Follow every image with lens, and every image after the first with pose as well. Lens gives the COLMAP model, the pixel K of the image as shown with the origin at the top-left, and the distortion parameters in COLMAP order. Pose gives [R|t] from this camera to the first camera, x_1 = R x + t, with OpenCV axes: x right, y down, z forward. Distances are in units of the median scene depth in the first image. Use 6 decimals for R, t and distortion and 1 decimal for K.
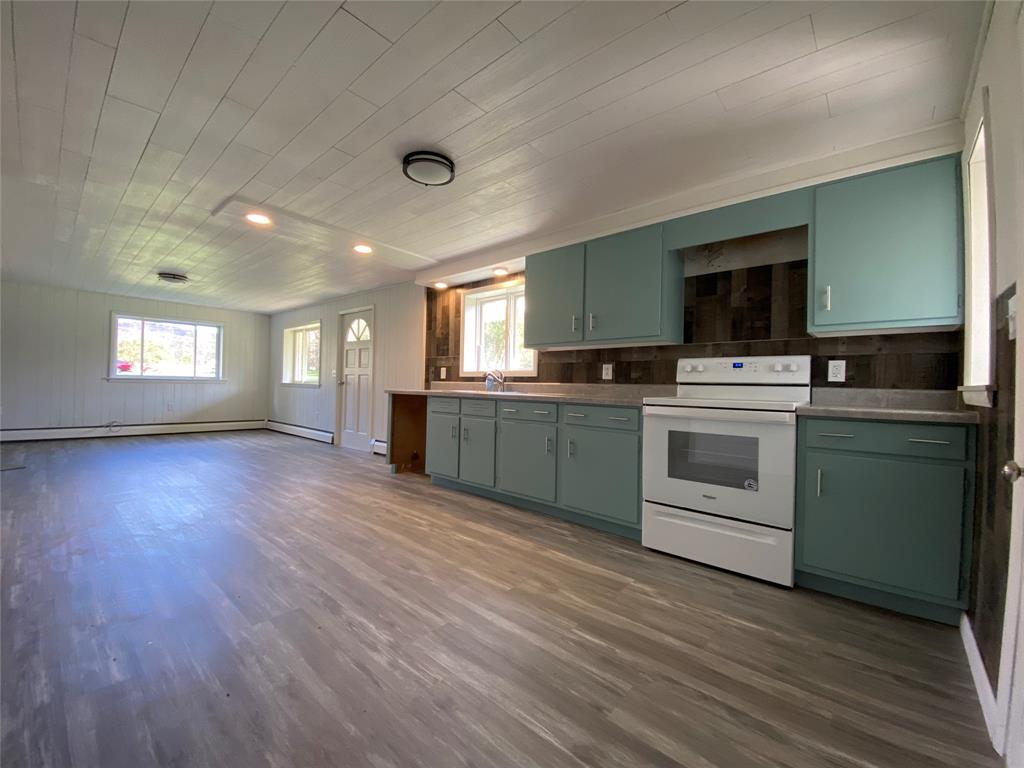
lens RADIAL K [[412.9, 0, 508.1], [0, 412.9, 385.3], [0, 0, 1]] dist [0.003281, -0.000281]
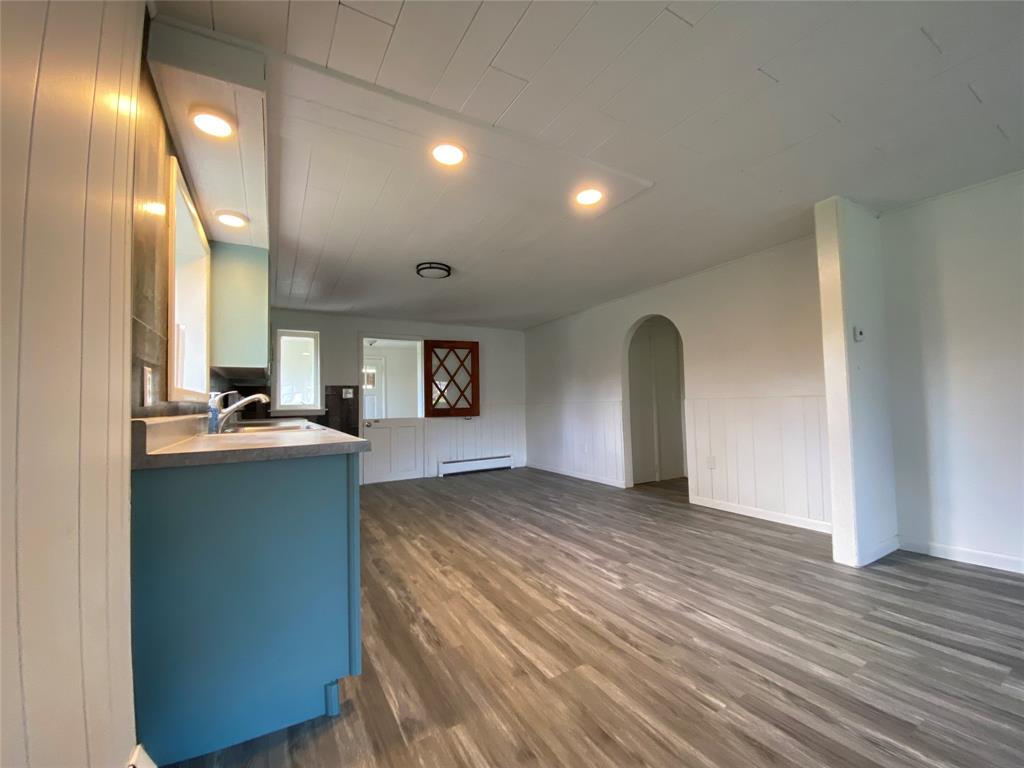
lens RADIAL K [[412.9, 0, 508.1], [0, 412.9, 385.3], [0, 0, 1]] dist [0.003281, -0.000281]
pose [[-0.946673, 0.014232, 0.321883, -0.754086], [0.002904, 0.999360, -0.035645, -0.034435], [-0.322184, -0.032809, -0.946108, 1.879964]]
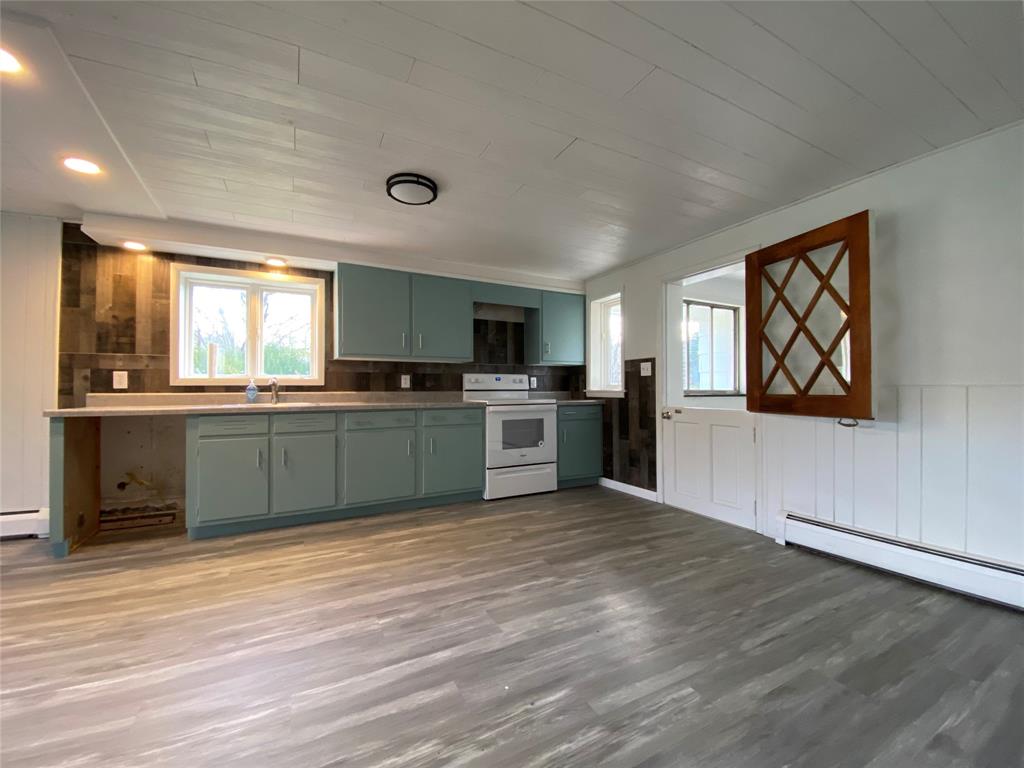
lens RADIAL K [[412.9, 0, 508.1], [0, 412.9, 385.3], [0, 0, 1]] dist [0.003281, -0.000281]
pose [[0.357325, -0.009006, 0.933937, -0.864239], [0.012252, 0.999913, 0.004955, -0.026788], [-0.933900, 0.009672, 0.357404, 0.331272]]
